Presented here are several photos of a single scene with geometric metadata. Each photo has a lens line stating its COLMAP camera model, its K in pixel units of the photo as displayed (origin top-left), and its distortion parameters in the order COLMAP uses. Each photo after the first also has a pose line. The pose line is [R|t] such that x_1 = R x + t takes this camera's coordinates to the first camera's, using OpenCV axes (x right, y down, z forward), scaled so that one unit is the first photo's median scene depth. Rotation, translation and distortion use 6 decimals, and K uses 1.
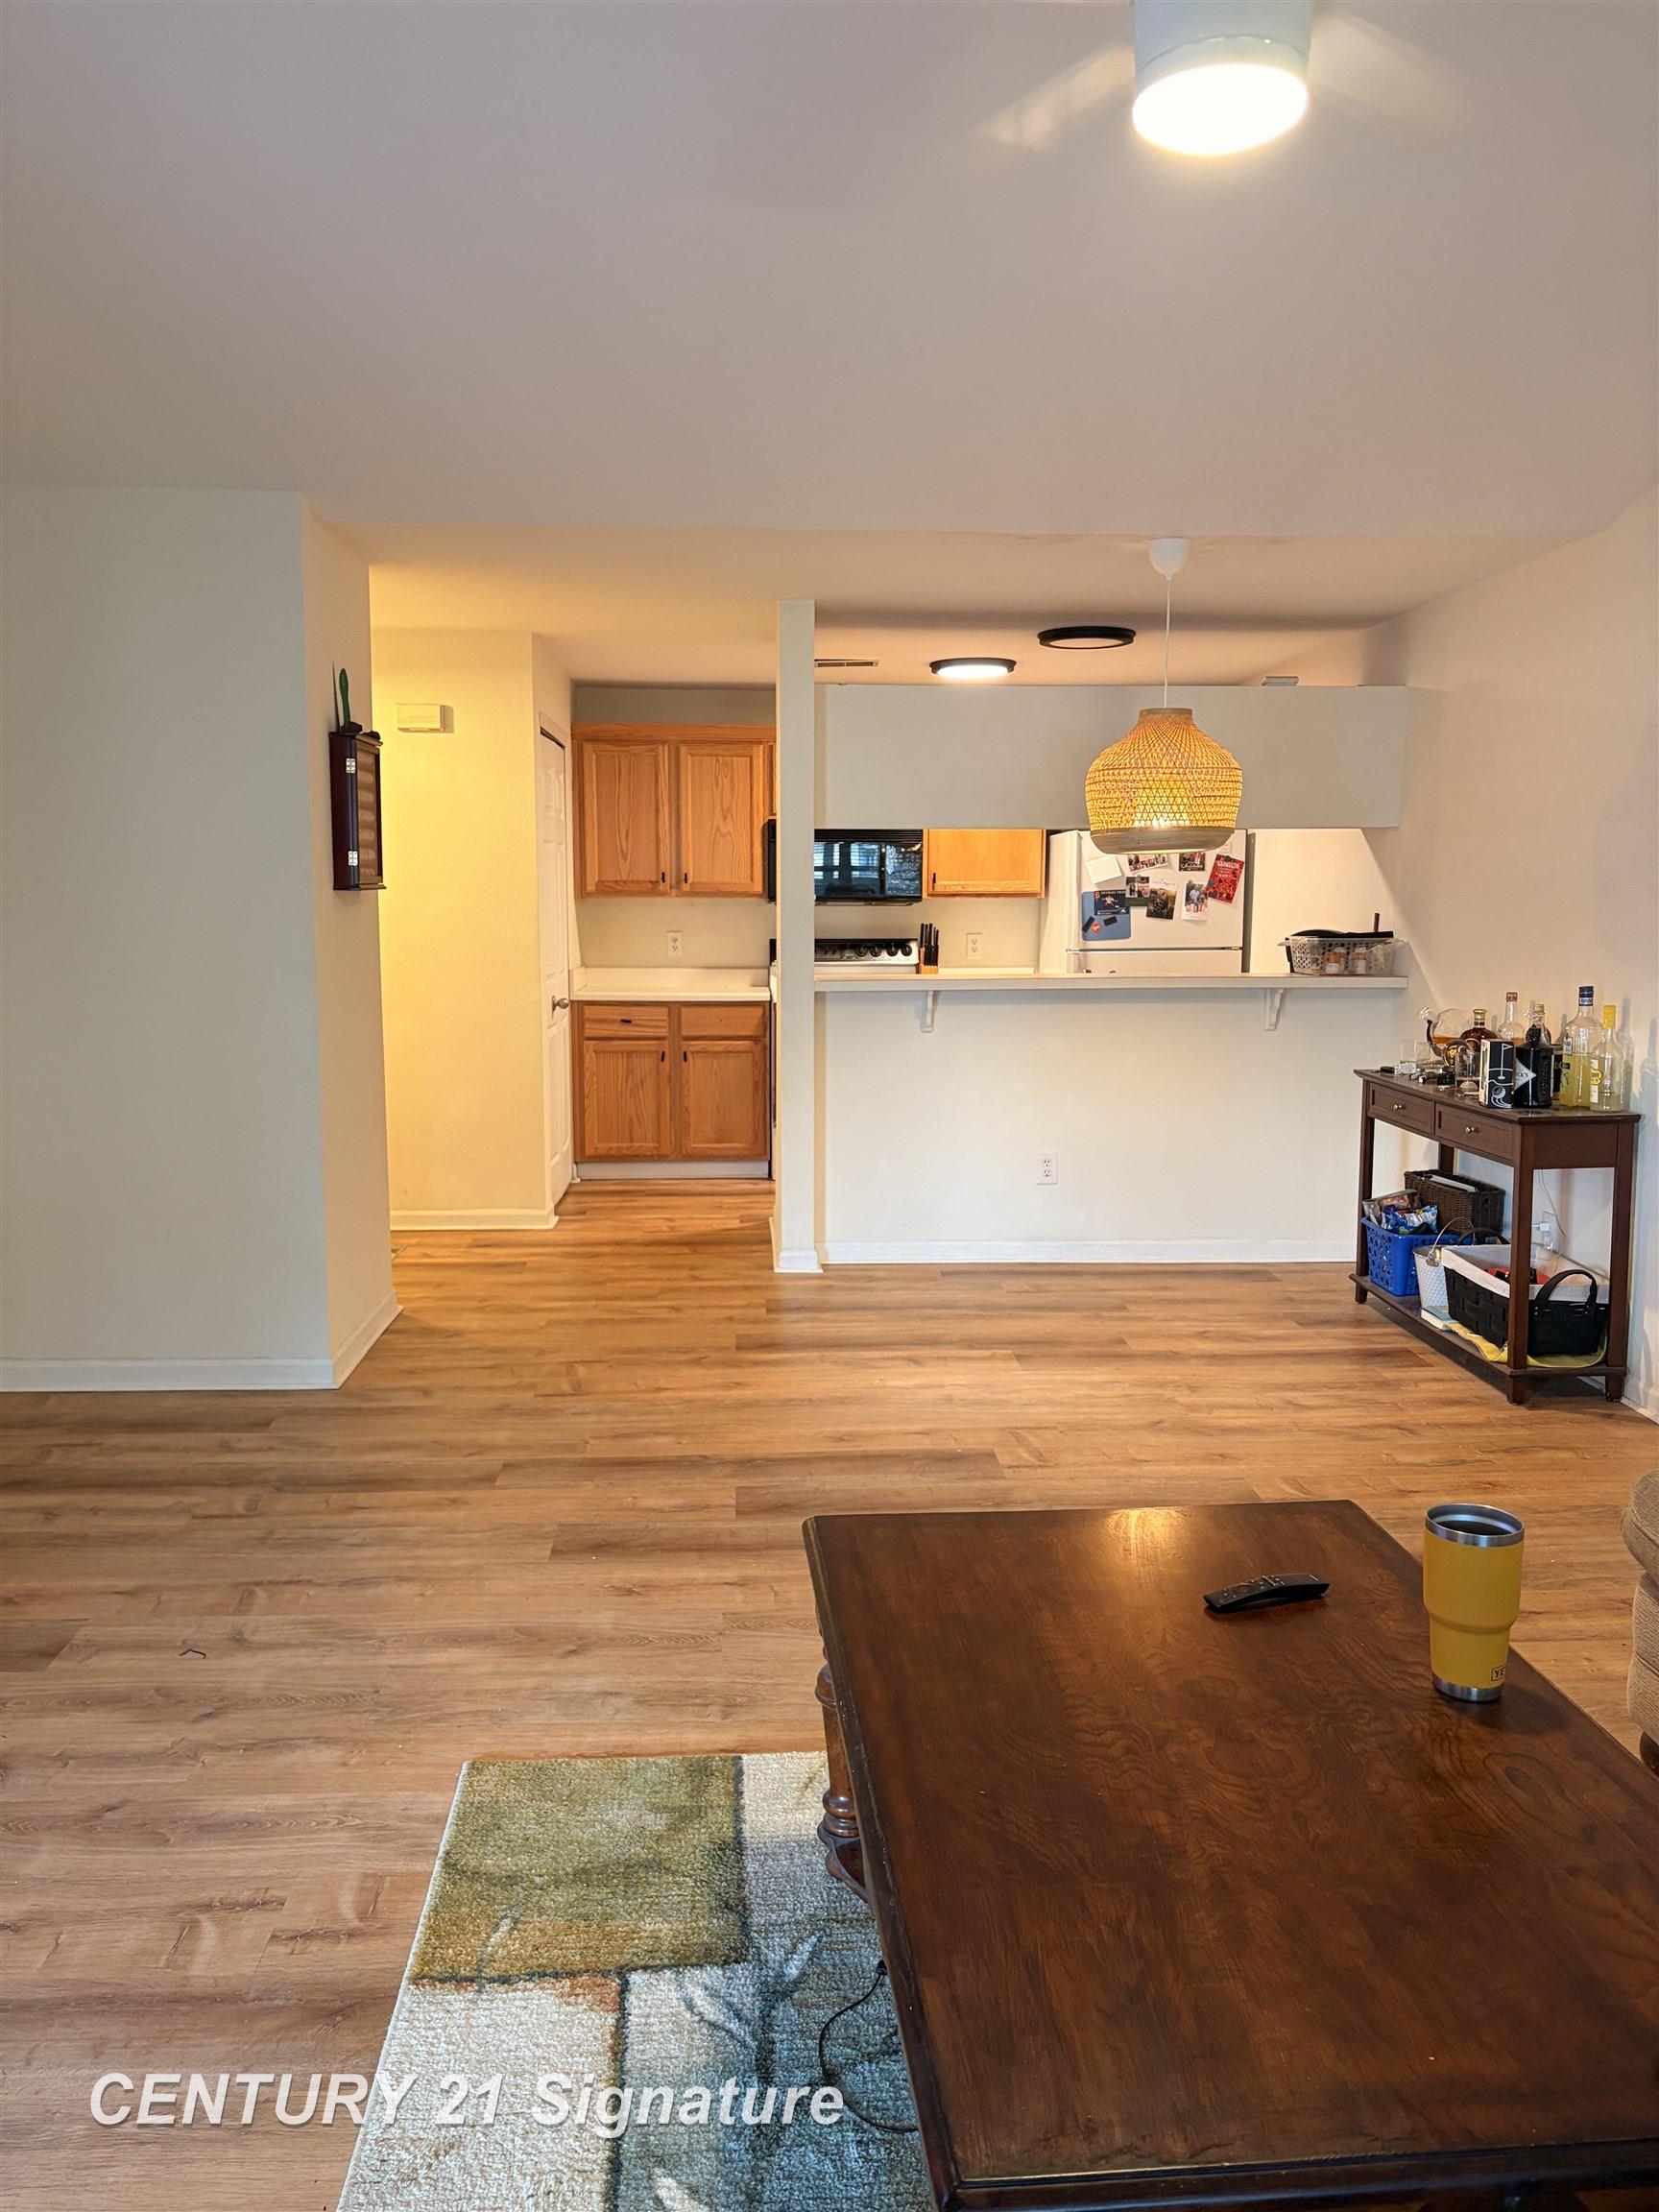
lens RADIAL K [[1665.4, 0, 833.7], [0, 1665.4, 1113.0], [0, 0, 1]] dist [0.102231, -0.201625]
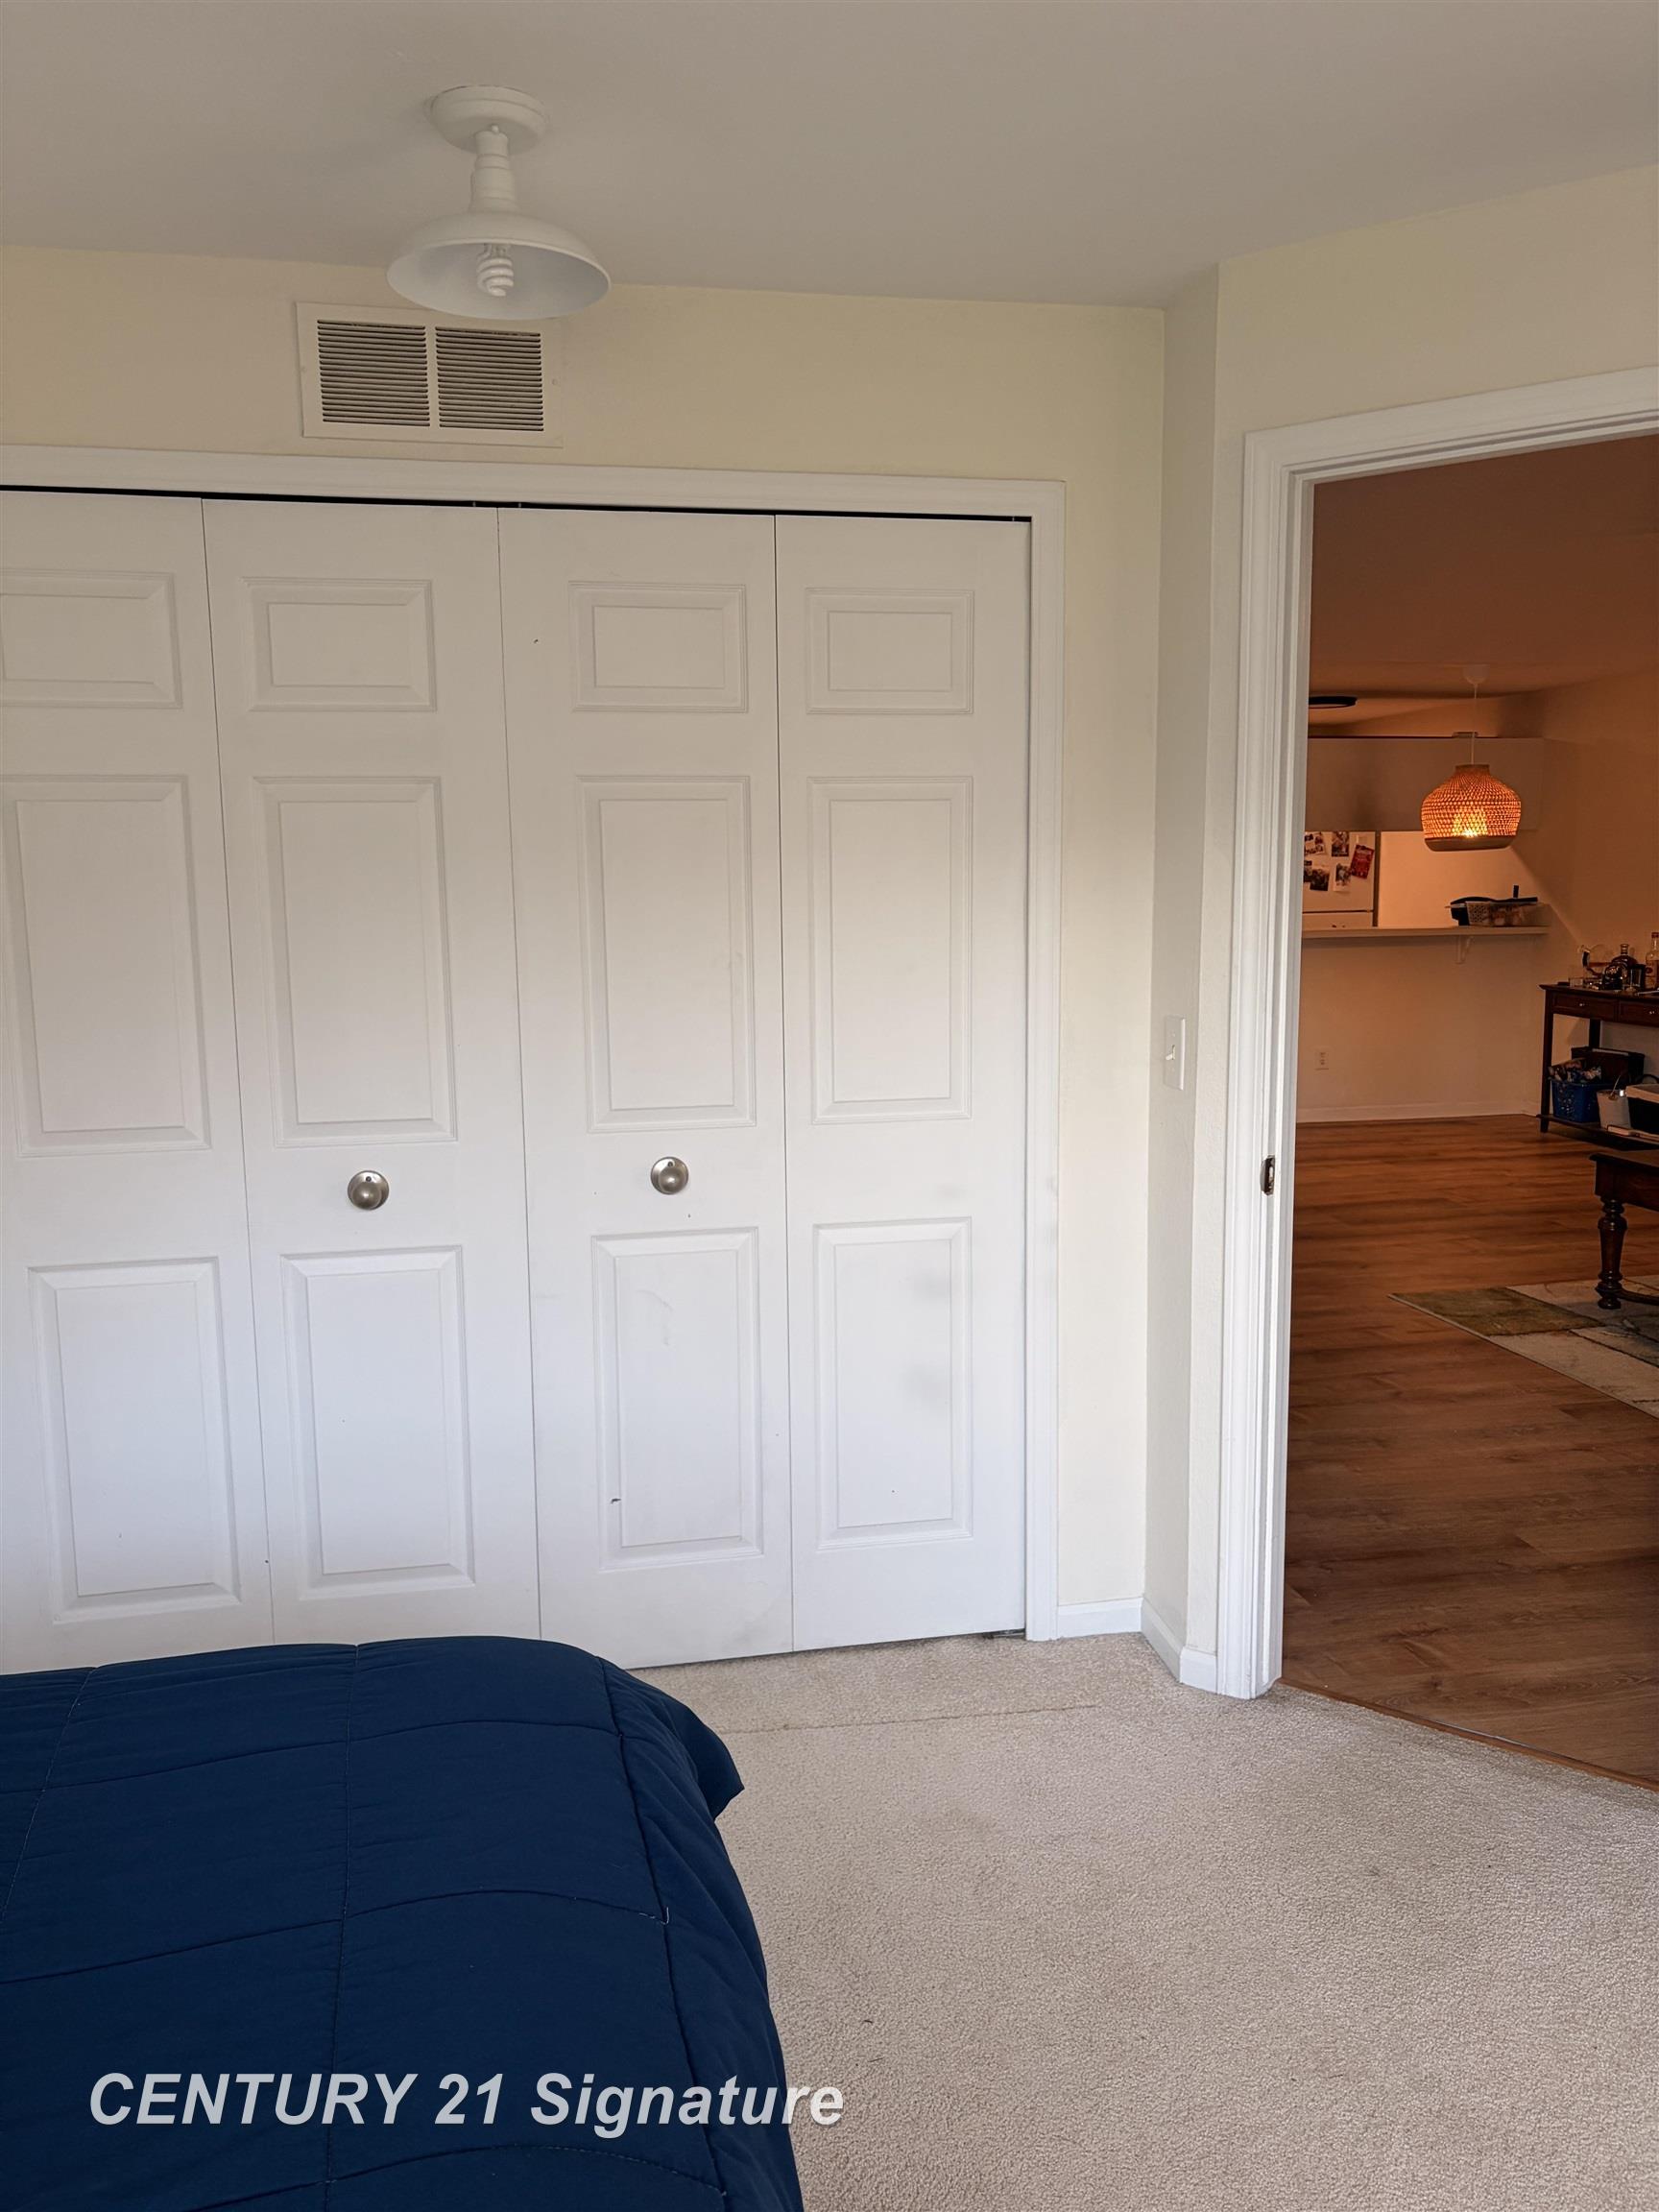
lens RADIAL K [[1684.3, 0, 855.9], [0, 1684.3, 1112.4], [0, 0, 1]] dist [-0.002625, 0.104290]
pose [[0.987752, -0.034239, 0.152232, -0.635230], [0.032128, 0.999351, 0.016305, 0.053206], [-0.152691, -0.011214, 0.988210, -0.528166]]
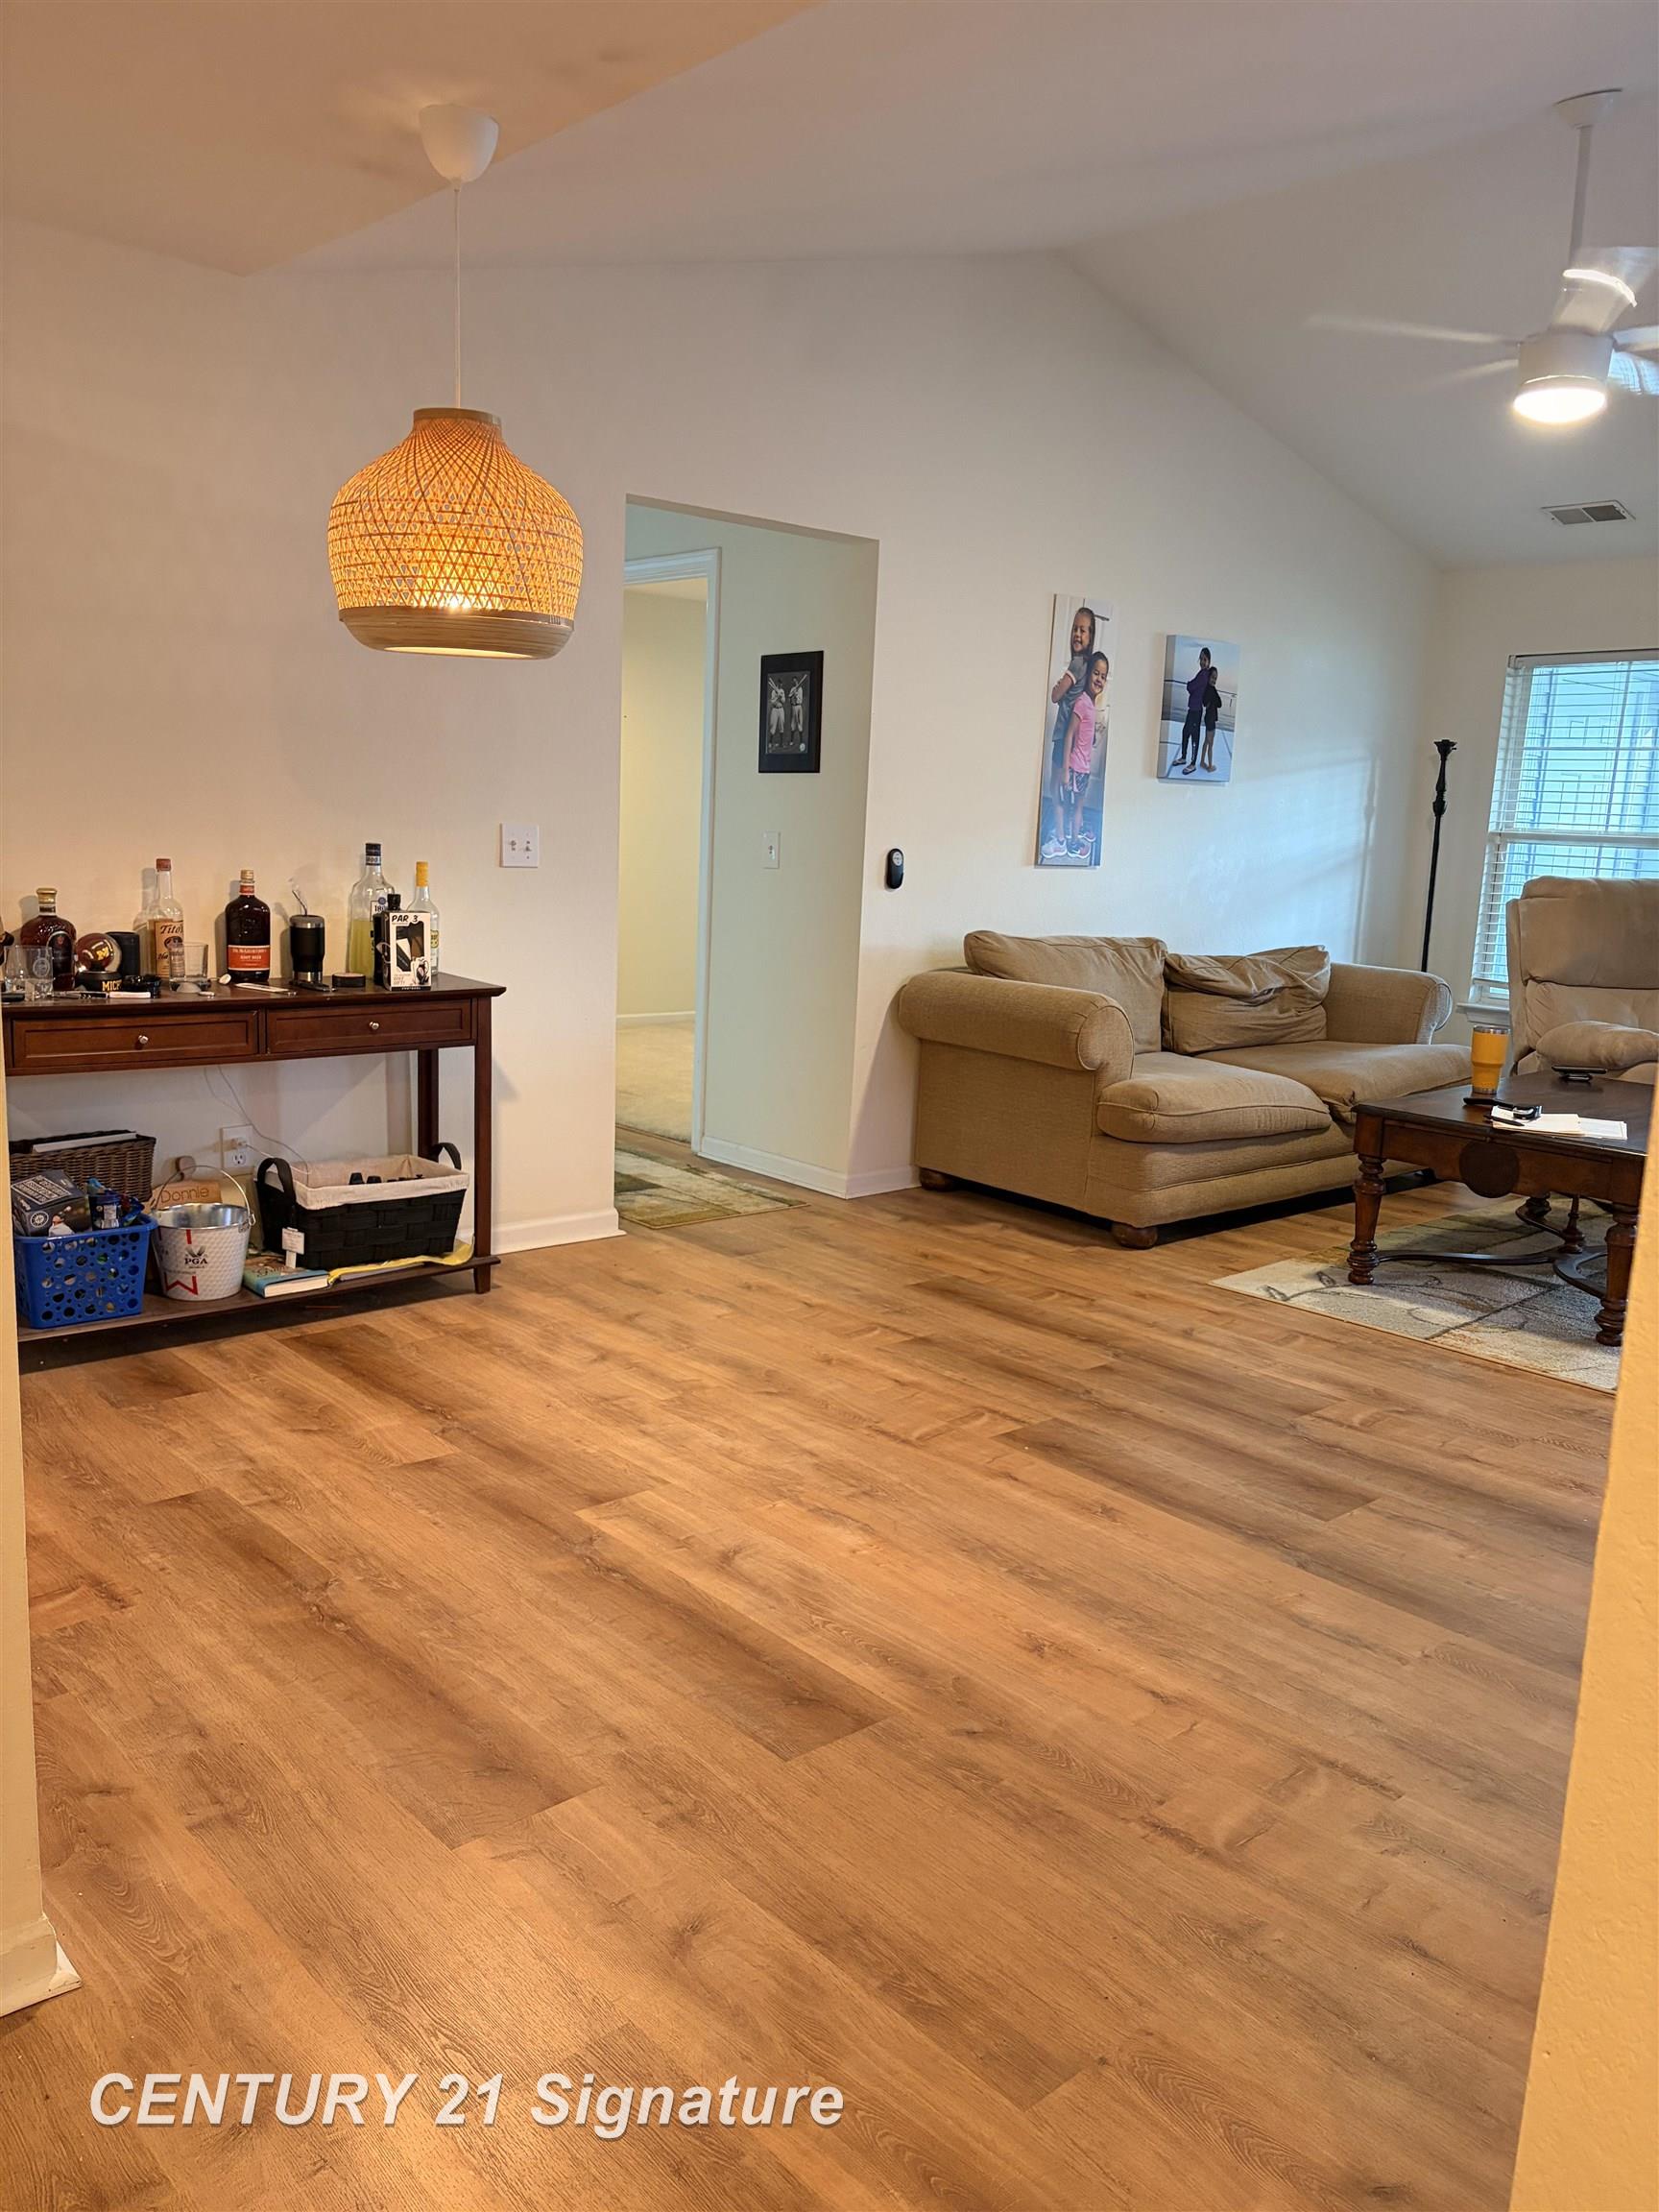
lens RADIAL K [[1665.4, 0, 833.7], [0, 1665.4, 1113.0], [0, 0, 1]] dist [0.102231, -0.201625]
pose [[-0.630573, -0.159604, 0.759542, -0.370428], [0.060011, 0.965671, 0.252739, -0.133416], [-0.773806, 0.204952, -0.599348, 1.243290]]
